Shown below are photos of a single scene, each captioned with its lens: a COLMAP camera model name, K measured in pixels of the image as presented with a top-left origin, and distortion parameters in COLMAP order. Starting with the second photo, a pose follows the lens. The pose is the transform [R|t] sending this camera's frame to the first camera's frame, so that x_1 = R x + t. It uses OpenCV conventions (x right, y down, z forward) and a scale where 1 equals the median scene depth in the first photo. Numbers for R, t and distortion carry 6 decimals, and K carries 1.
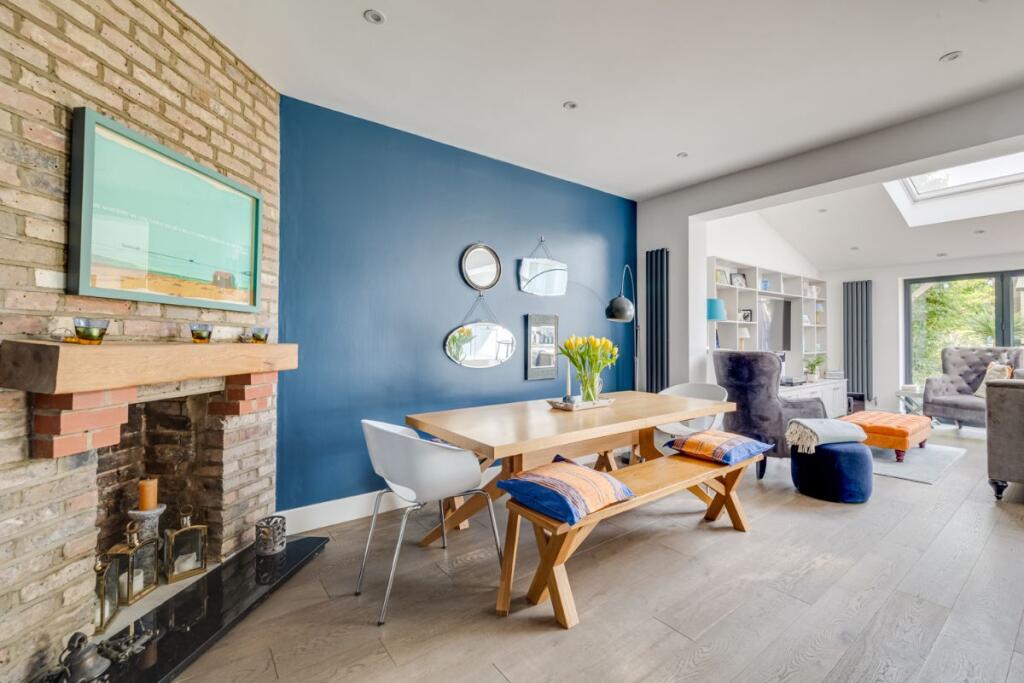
lens RADIAL K [[438.8, 0, 516.0], [0, 438.8, 335.3], [0, 0, 1]] dist [0.002287, 0.001344]
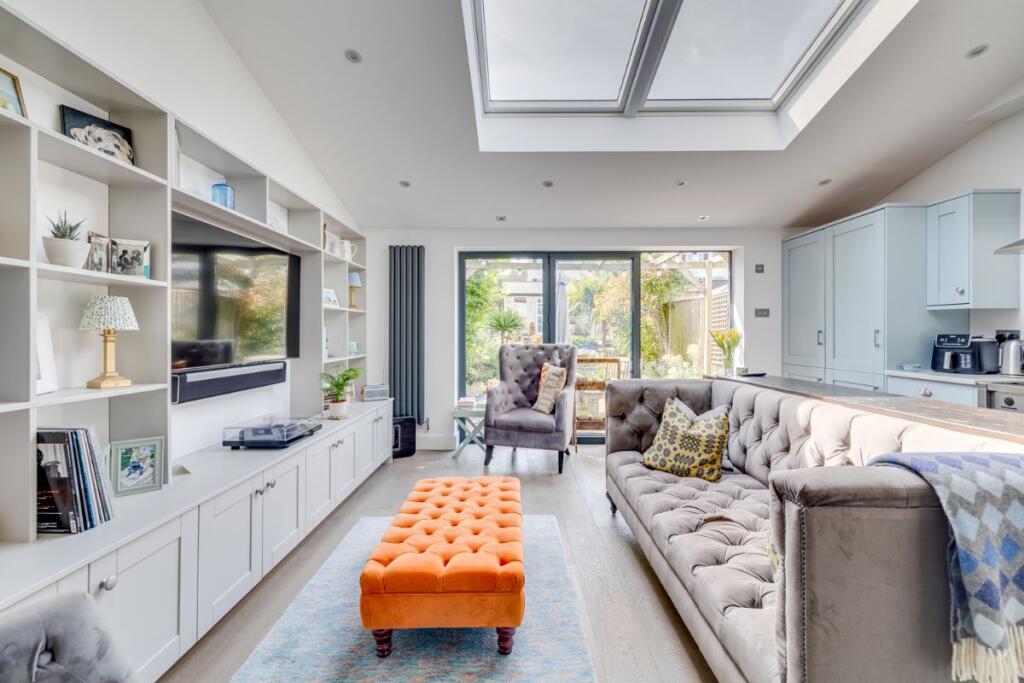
lens RADIAL K [[438.8, 0, 512.8], [0, 438.8, 332.2], [0, 0, 1]] dist [0.002287, 0.001344]
pose [[0.609484, 0.002923, 0.792793, 0.411490], [-0.009469, 0.999949, 0.003593, 0.003342], [-0.792742, -0.009696, 0.609480, 0.552591]]
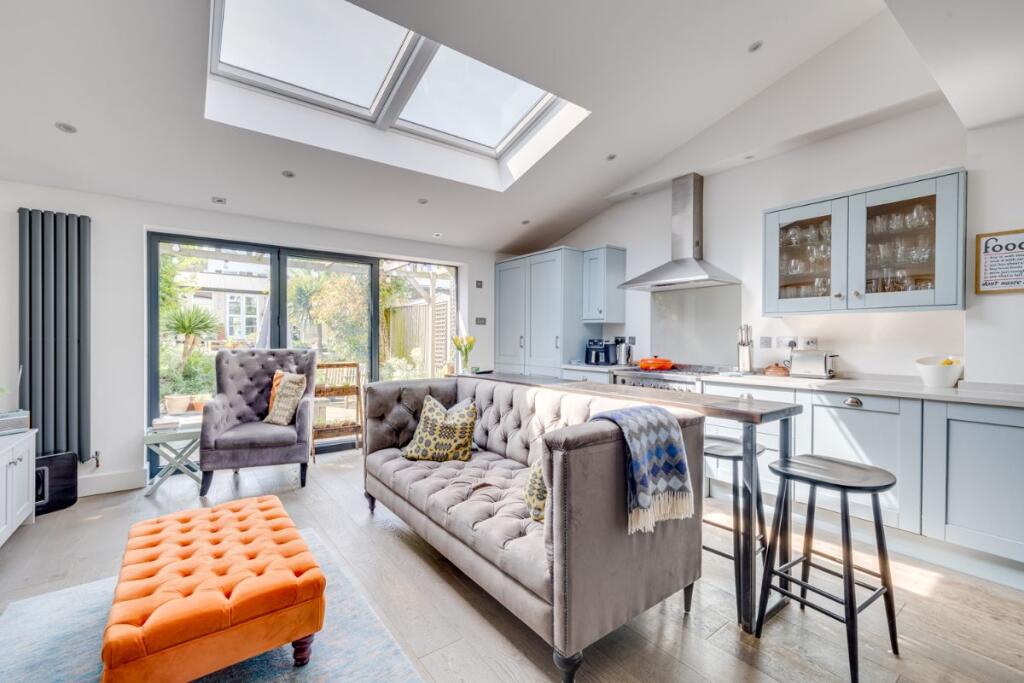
lens RADIAL K [[438.8, 0, 522.3], [0, 438.8, 343.7], [0, 0, 1]] dist [0.002287, 0.001344]
pose [[-0.004475, -0.011137, 0.999928, 0.359240], [-0.015148, 0.999824, 0.011068, 0.003920], [-0.999875, -0.015098, -0.004642, 0.591806]]
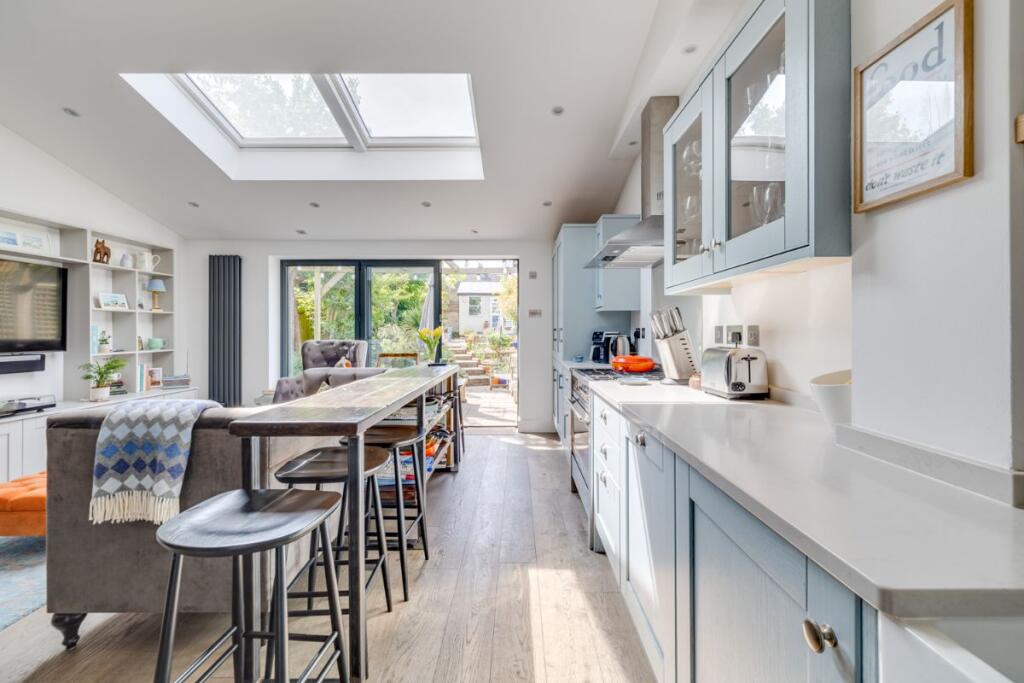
lens RADIAL K [[438.8, 0, 518.1], [0, 438.8, 332.1], [0, 0, 1]] dist [0.002287, 0.001344]
pose [[0.607731, 0.000159, 0.794143, 0.562735], [-0.008596, 0.999943, 0.006378, 0.000607], [-0.794097, -0.010703, 0.607697, 0.158045]]
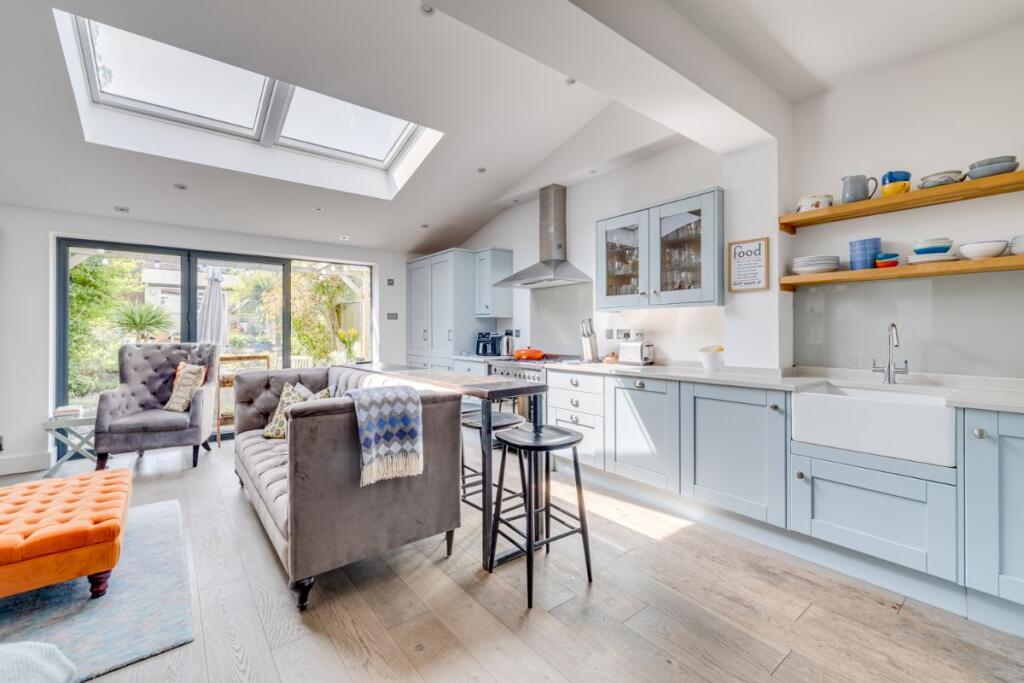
lens RADIAL K [[438.8, 0, 516.8], [0, 438.8, 329.1], [0, 0, 1]] dist [0.002287, 0.001344]
pose [[-0.018220, 0.007033, 0.999809, 0.282617], [-0.009234, 0.999931, -0.007202, 0.002105], [-0.999791, -0.009364, -0.018154, 0.409474]]
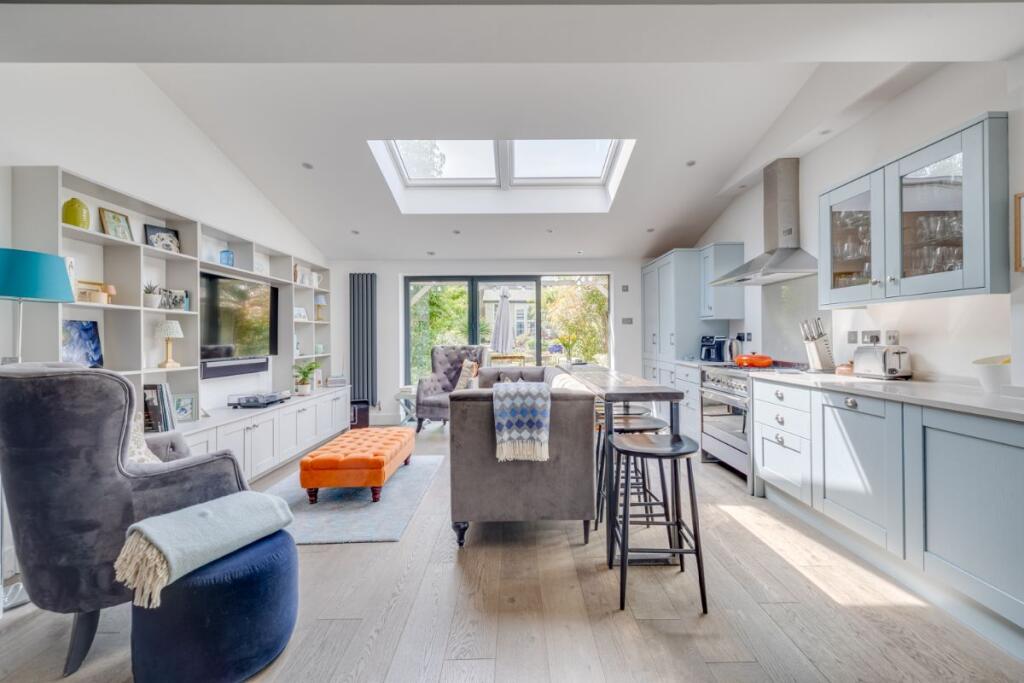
lens RADIAL K [[438.8, 0, 519.1], [0, 438.8, 336.7], [0, 0, 1]] dist [0.002287, 0.001344]
pose [[0.599483, -0.002575, 0.800383, 0.301285], [-0.001300, 0.999990, 0.004191, 0.001258], [-0.800386, -0.003553, 0.599474, 0.255162]]
